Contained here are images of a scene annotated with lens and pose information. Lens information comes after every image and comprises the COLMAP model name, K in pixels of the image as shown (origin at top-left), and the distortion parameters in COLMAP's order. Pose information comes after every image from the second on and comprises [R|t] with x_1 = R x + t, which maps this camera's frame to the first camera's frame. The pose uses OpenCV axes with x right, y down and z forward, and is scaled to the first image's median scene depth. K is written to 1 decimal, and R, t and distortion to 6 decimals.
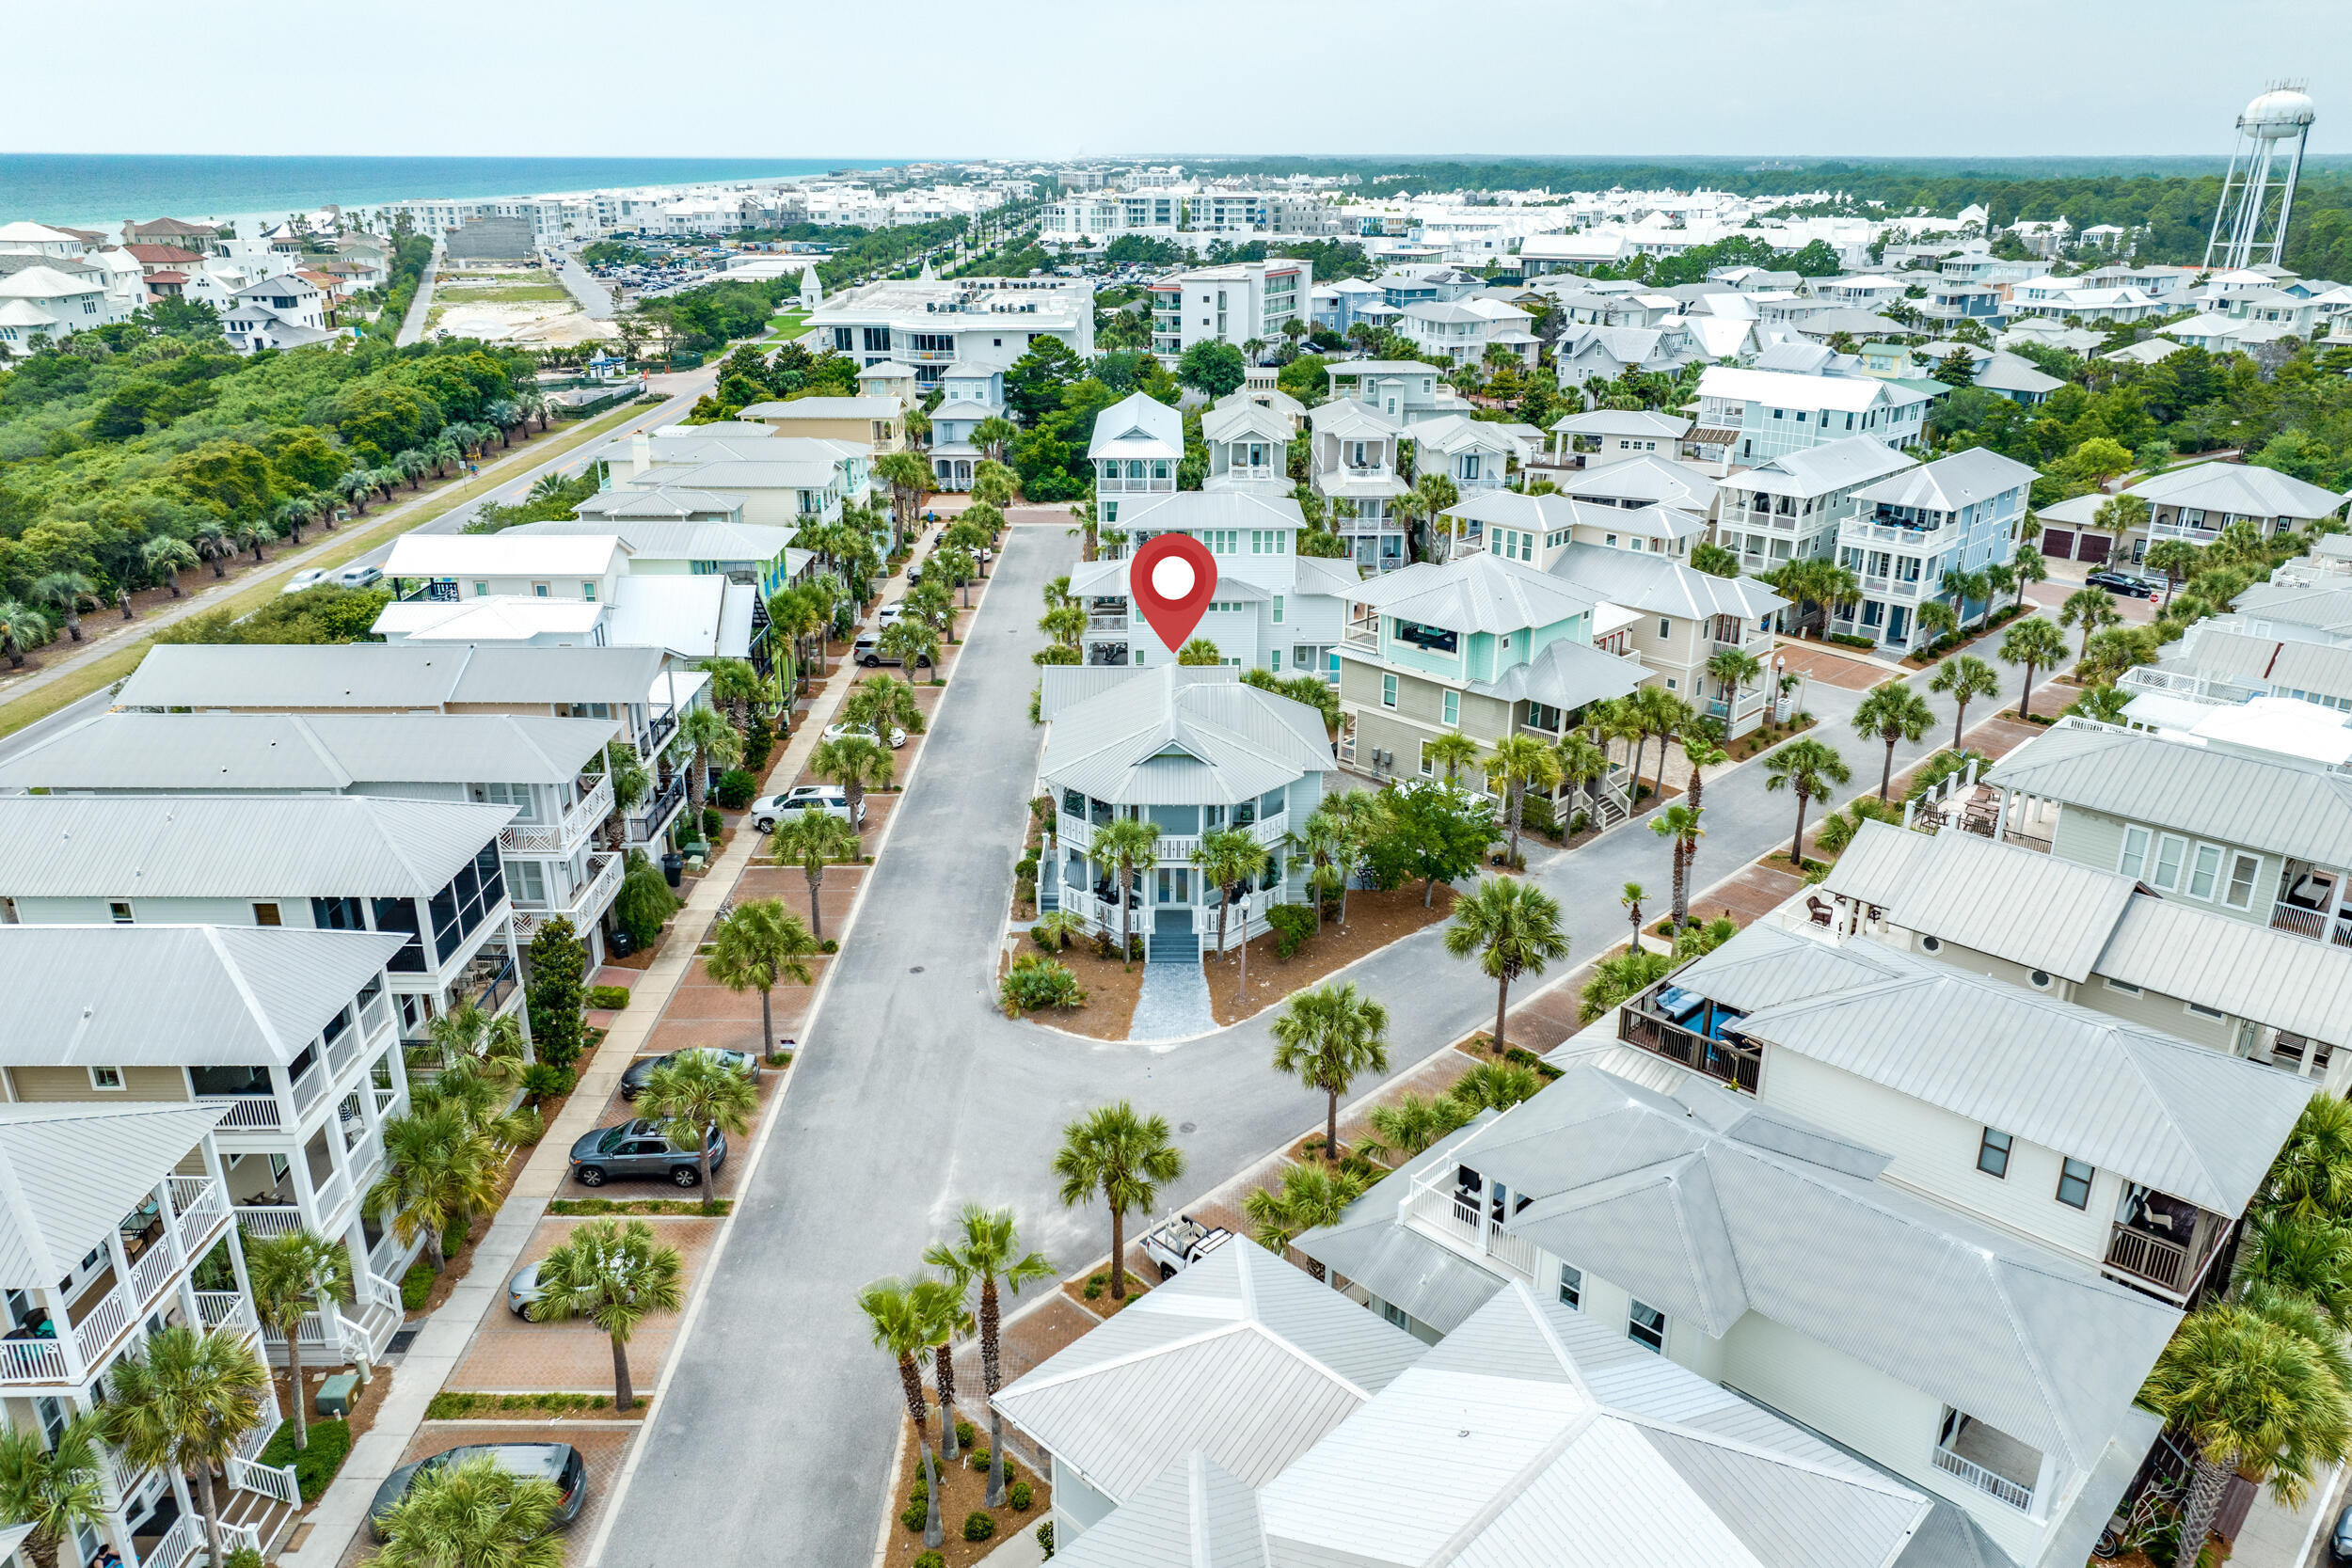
lens RADIAL K [[1620.4, 0, 1179.4], [0, 1620.4, 743.8], [0, 0, 1]] dist [-0.001858, -0.000806]
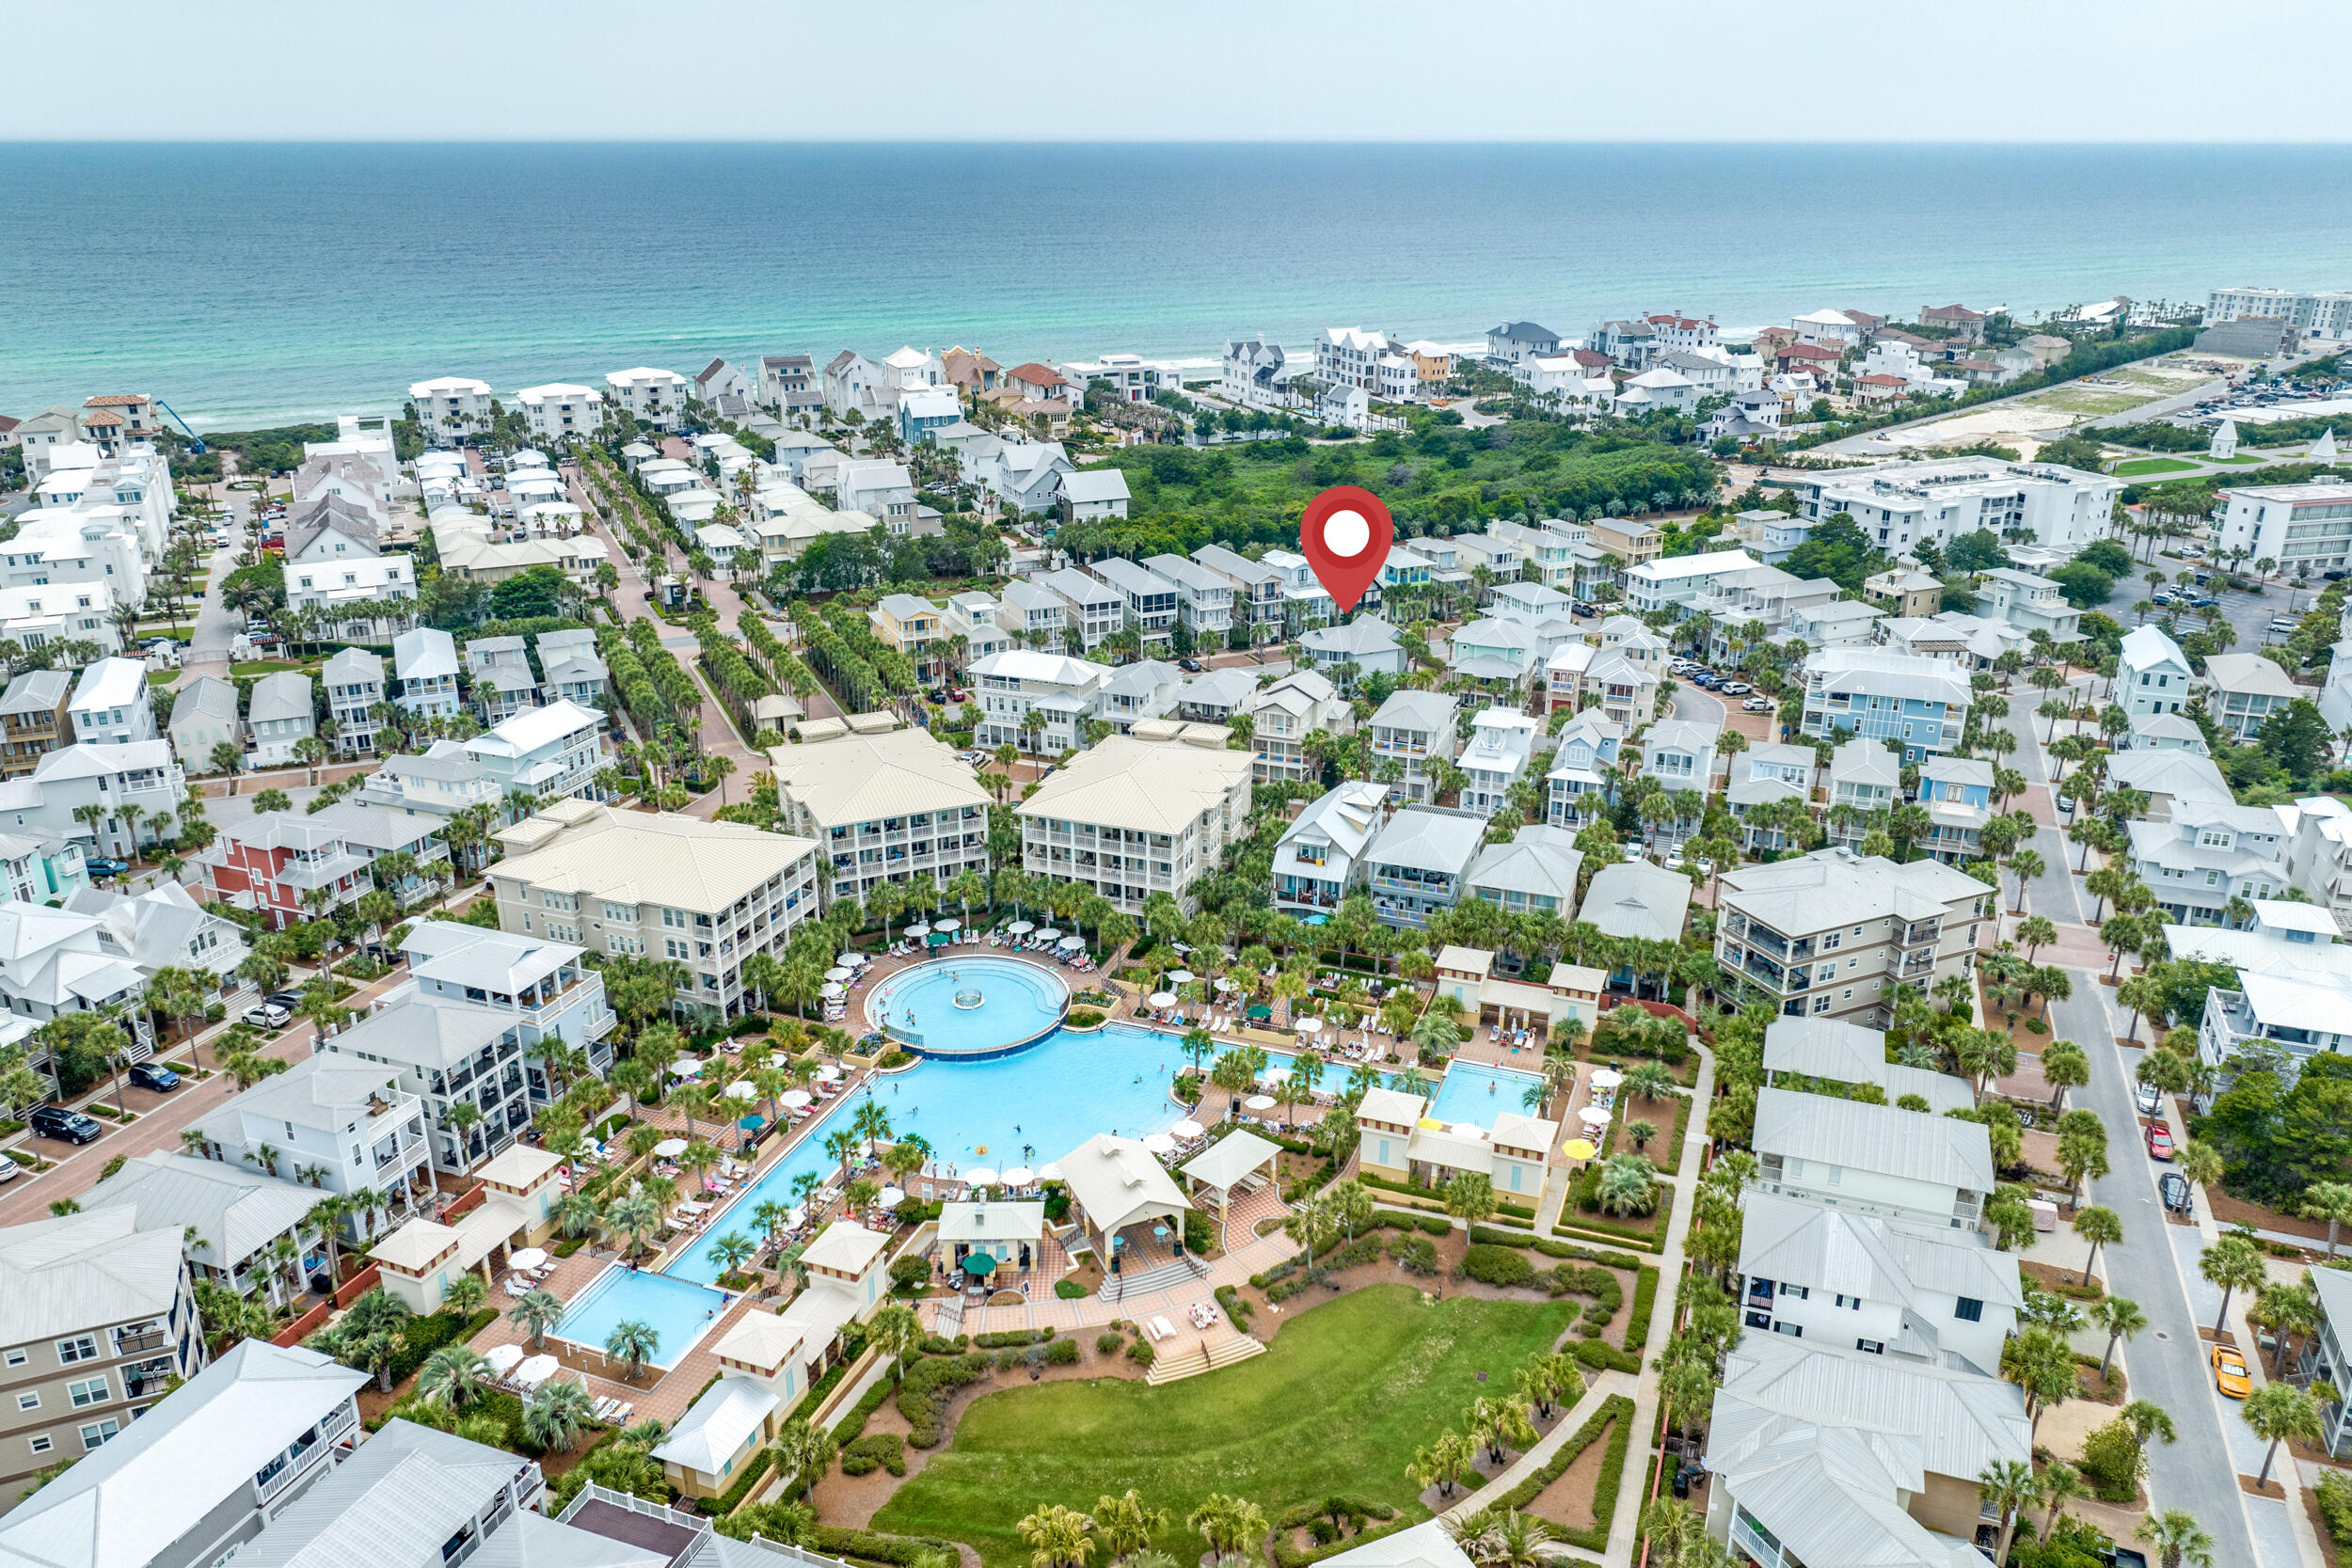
lens RADIAL K [[1768.7, 0, 1175.9], [0, 1768.7, 813.5], [0, 0, 1]] dist [-0.000376, -0.015613]
pose [[0.398782, 0.329853, -0.855669, 1.625730], [-0.310358, 0.926556, 0.212538, -0.173791], [0.862931, 0.180807, 0.471867, -0.487320]]
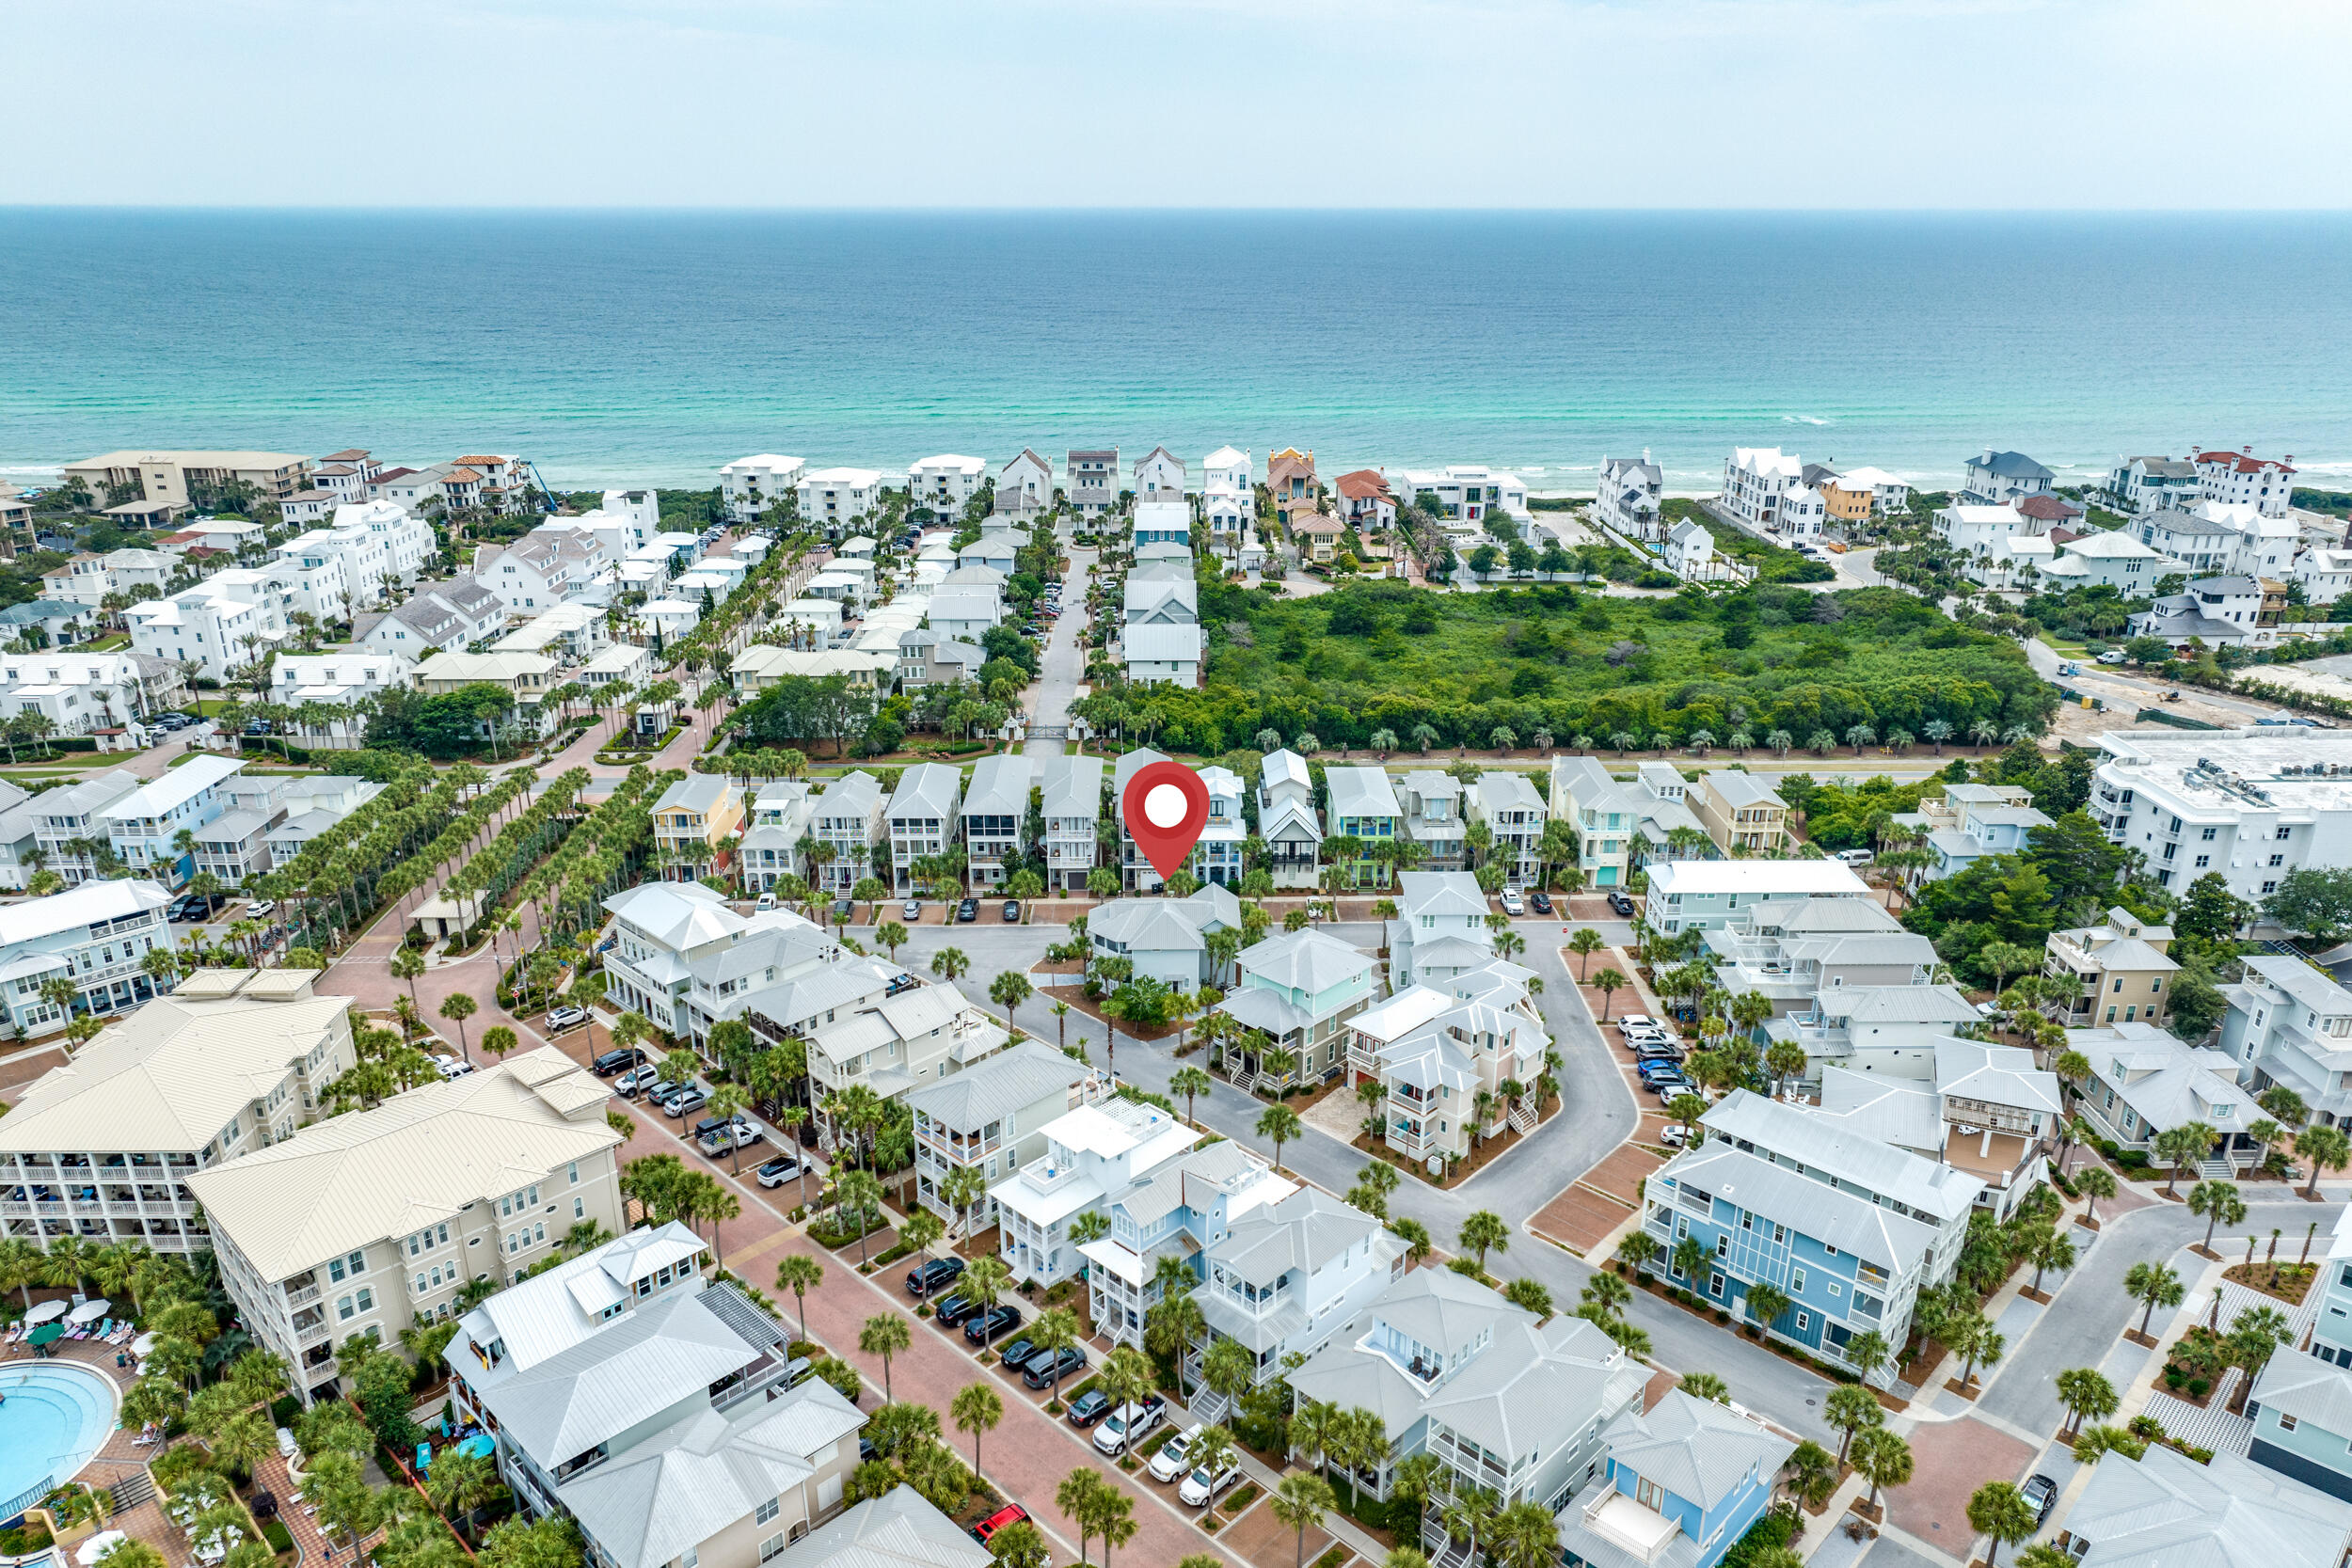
lens RADIAL K [[1660.1, 0, 1176.0], [0, 1660.1, 784.0], [0, 0, 1]] dist [0.000634, -0.006441]
pose [[-0.011478, 0.328131, -0.944563, 1.212170], [-0.338054, 0.887731, 0.312496, -0.515330], [0.941057, 0.322900, 0.100737, 0.391213]]
